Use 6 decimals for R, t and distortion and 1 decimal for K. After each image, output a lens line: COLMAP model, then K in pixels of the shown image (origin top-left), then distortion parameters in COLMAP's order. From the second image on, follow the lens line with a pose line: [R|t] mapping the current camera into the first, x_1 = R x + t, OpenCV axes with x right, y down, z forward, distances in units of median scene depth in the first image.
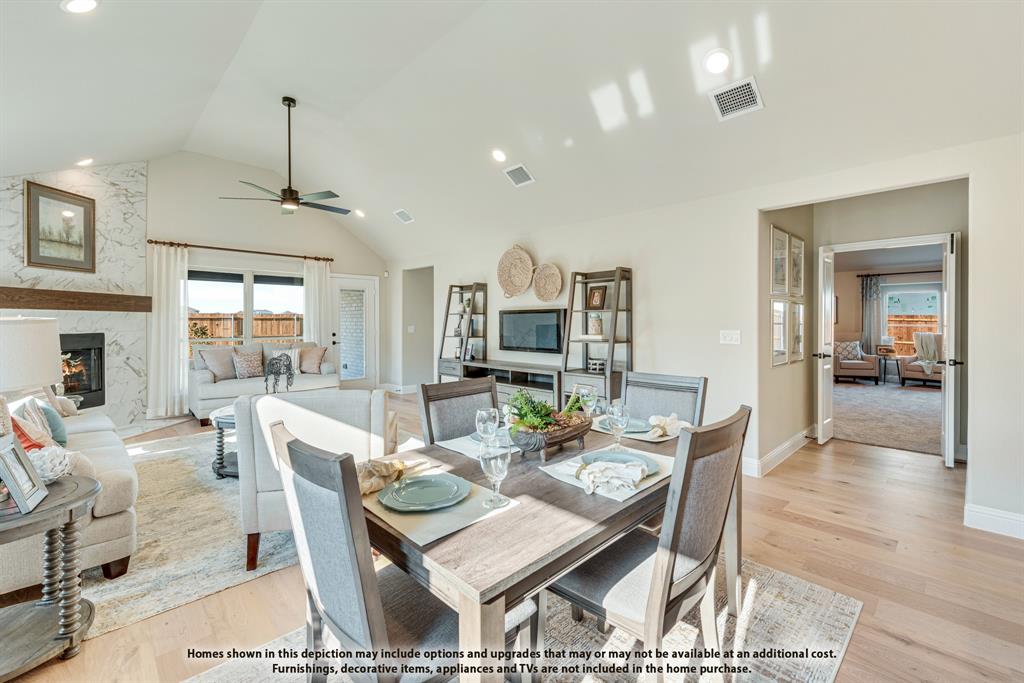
lens RADIAL K [[436.7, 0, 517.6], [0, 436.7, 322.8], [0, 0, 1]] dist [0.002207, -0.000424]
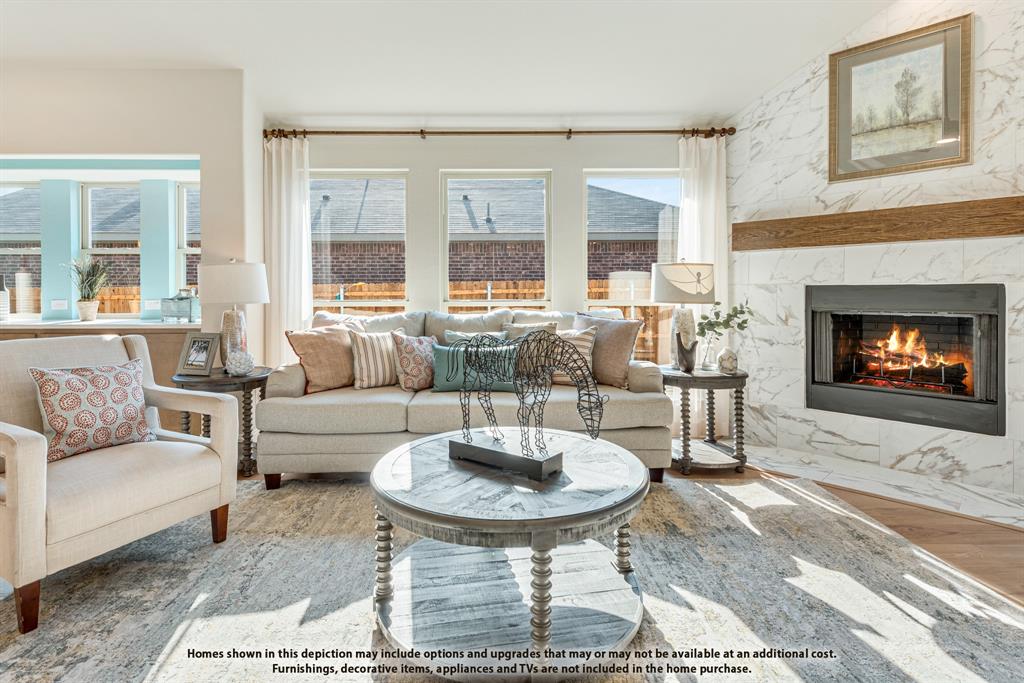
lens RADIAL K [[516.0, 0, 502.1], [0, 516.0, 295.8], [0, 0, 1]] dist [0.015653, -0.001985]
pose [[-0.702388, 0.008004, -0.711749, -0.165032], [0.001747, 0.999953, 0.009521, 0.029262], [0.711792, 0.005444, -0.702369, 0.996054]]
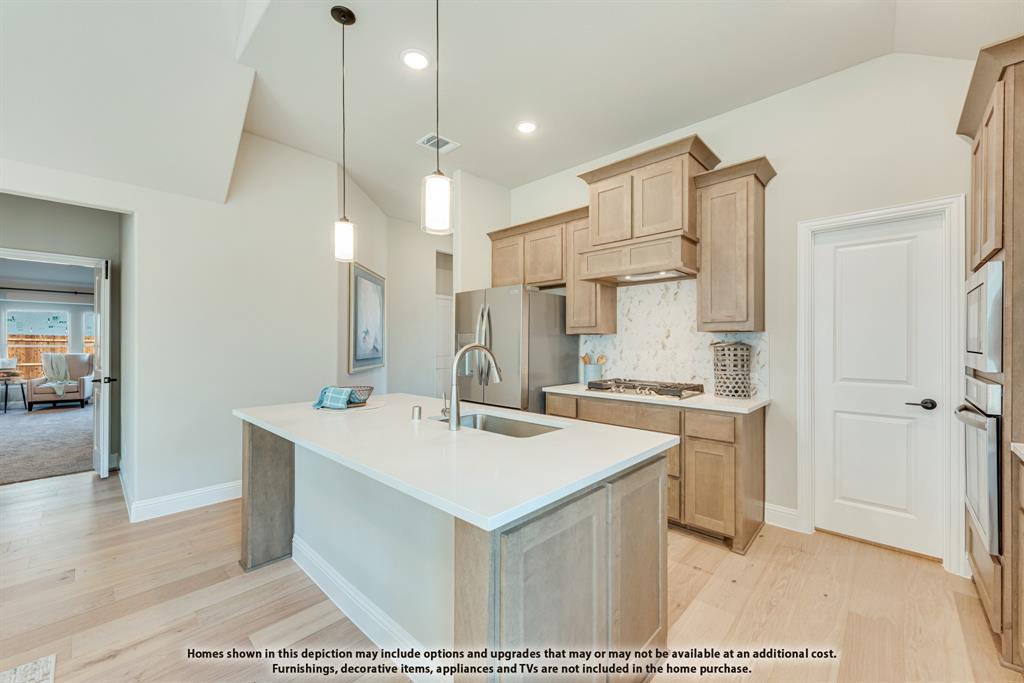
lens RADIAL K [[402.6, 0, 508.2], [0, 402.6, 344.0], [0, 0, 1]] dist [0.003014, 0.000199]
pose [[-0.031143, -0.001838, 0.999513, -0.031280], [-0.000445, 0.999998, 0.001825, -0.000134], [-0.999515, -0.000388, -0.031144, 0.041075]]
